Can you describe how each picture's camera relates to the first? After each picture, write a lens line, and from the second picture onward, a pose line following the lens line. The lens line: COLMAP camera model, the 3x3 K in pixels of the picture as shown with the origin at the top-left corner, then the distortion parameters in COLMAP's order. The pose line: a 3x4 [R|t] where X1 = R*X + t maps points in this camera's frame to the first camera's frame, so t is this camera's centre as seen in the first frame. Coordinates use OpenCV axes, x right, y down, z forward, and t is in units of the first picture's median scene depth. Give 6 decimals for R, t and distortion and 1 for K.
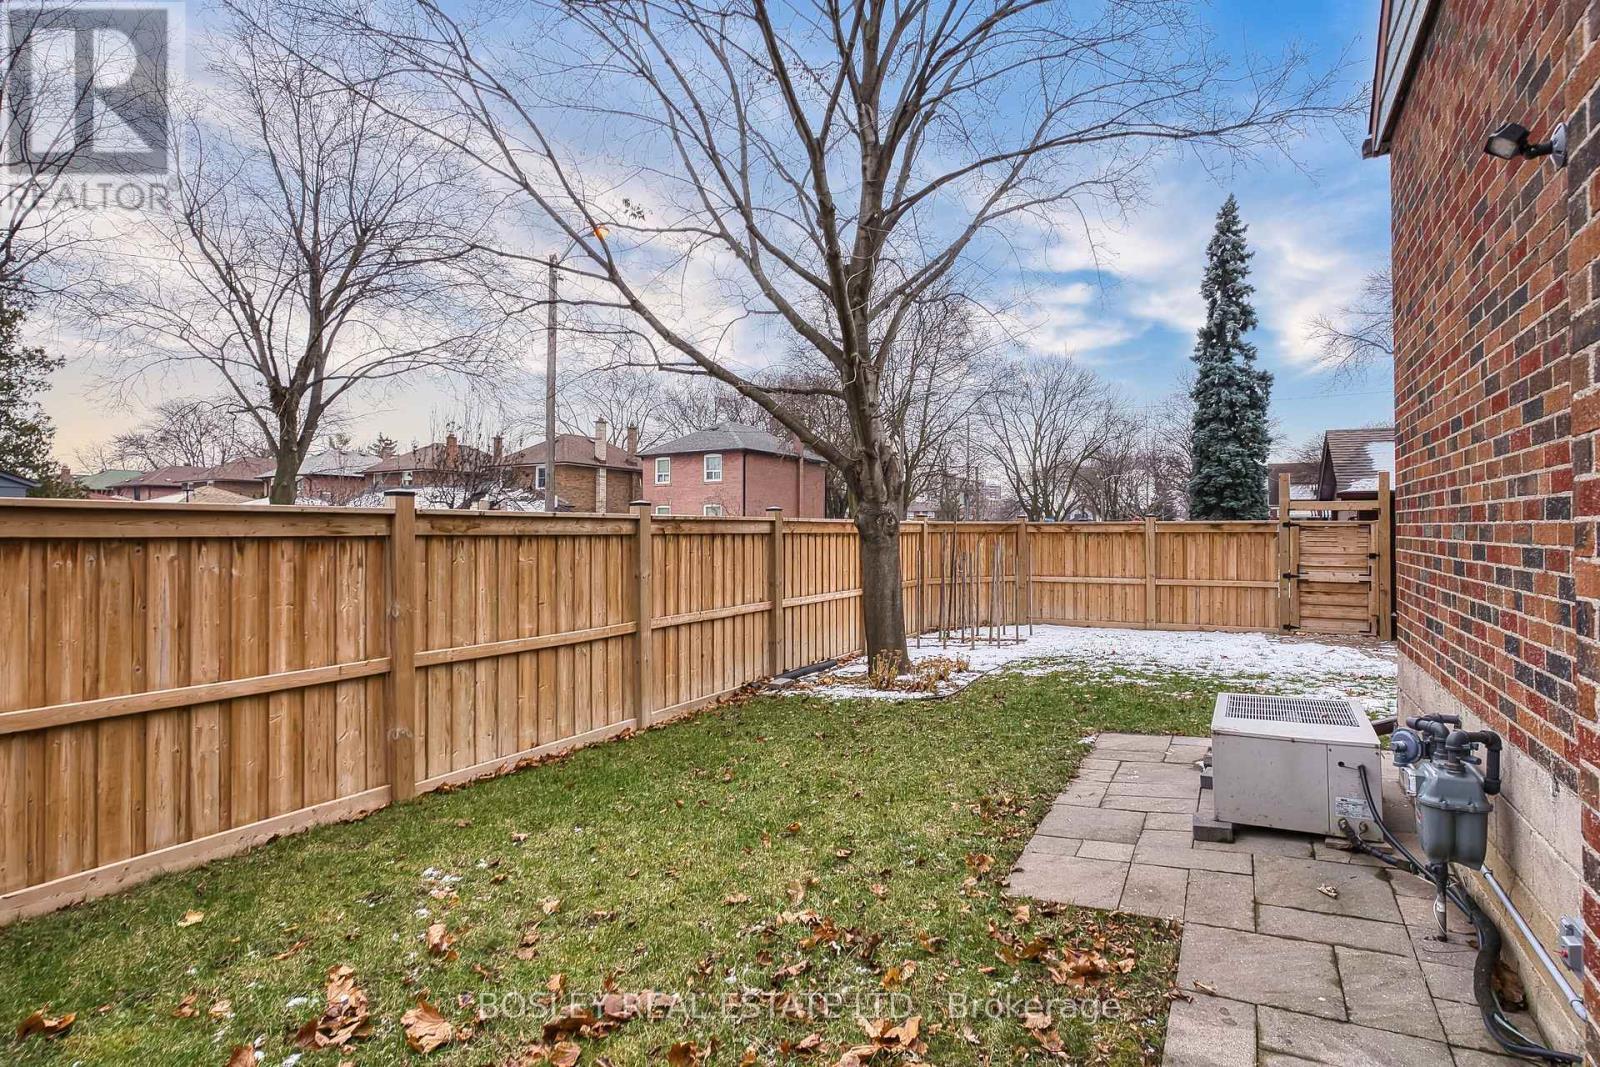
lens RADIAL K [[814.3, 0, 803.7], [0, 814.3, 555.6], [0, 0, 1]] dist [-0.010405, 0.002046]
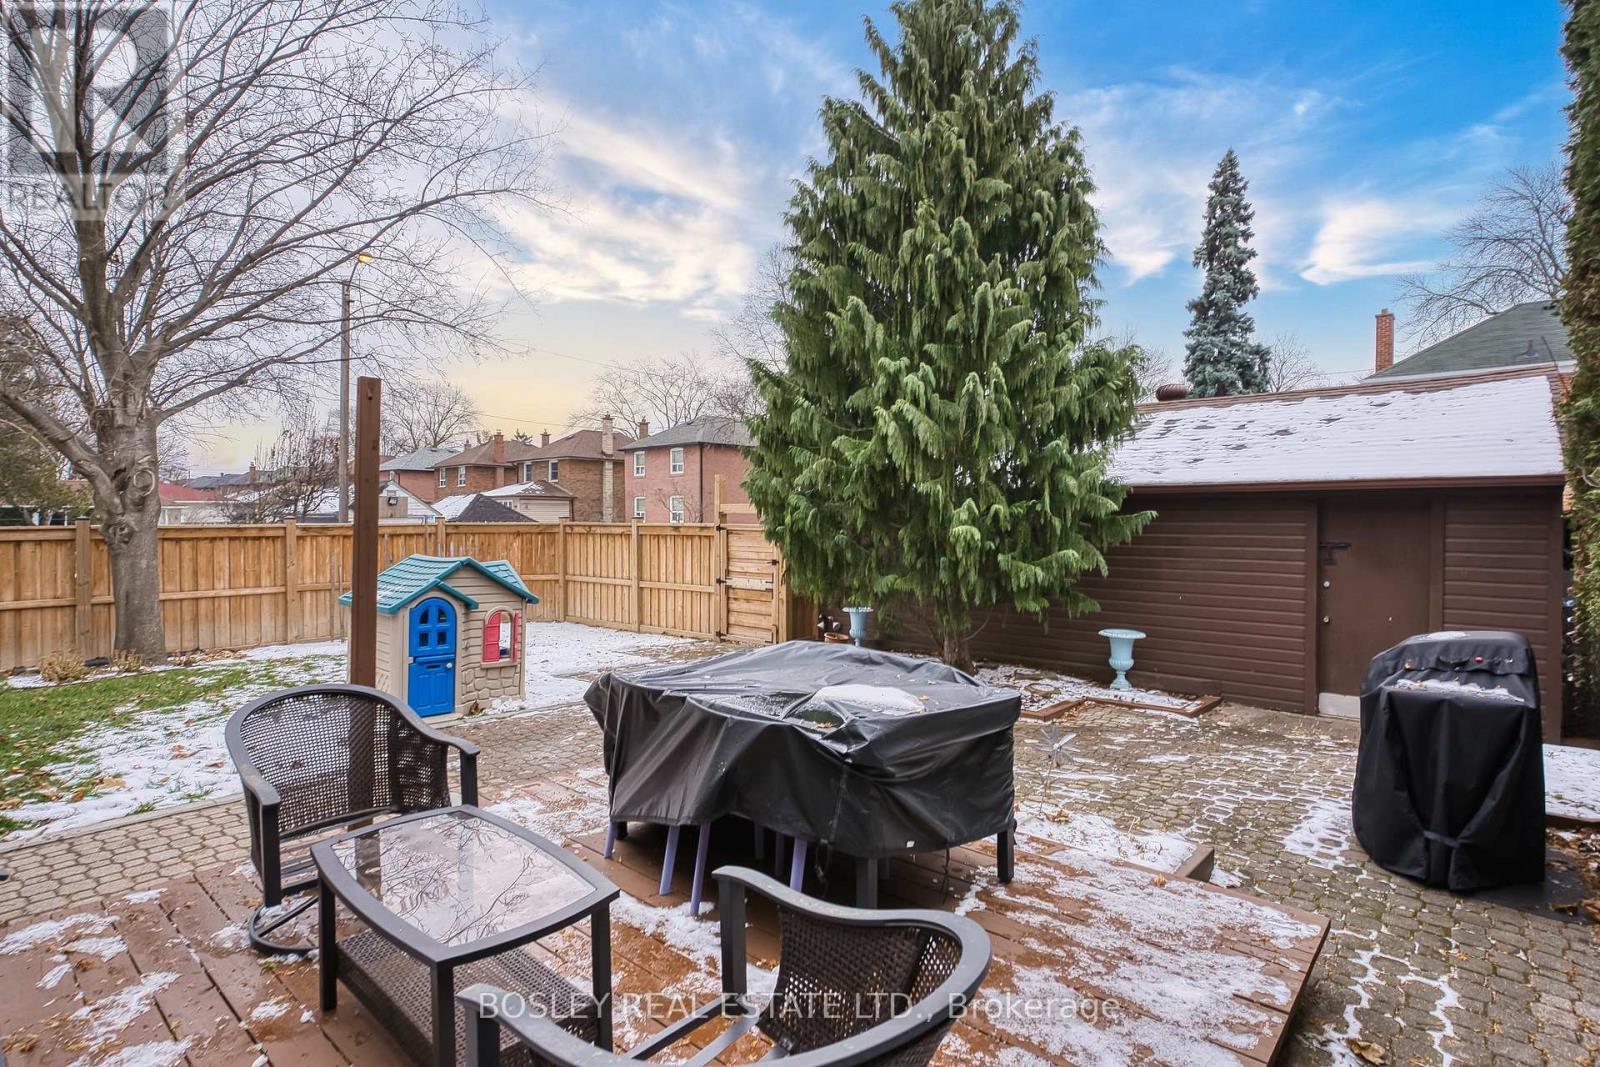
lens RADIAL K [[809.6, 0, 799.1], [0, 809.6, 536.1], [0, 0, 1]] dist [-0.017234, 0.012738]
pose [[0.974185, 0.007941, -0.225610, 0.270404], [-0.009238, 0.999946, -0.004693, -0.007516], [0.225561, 0.006656, 0.974206, 0.023997]]
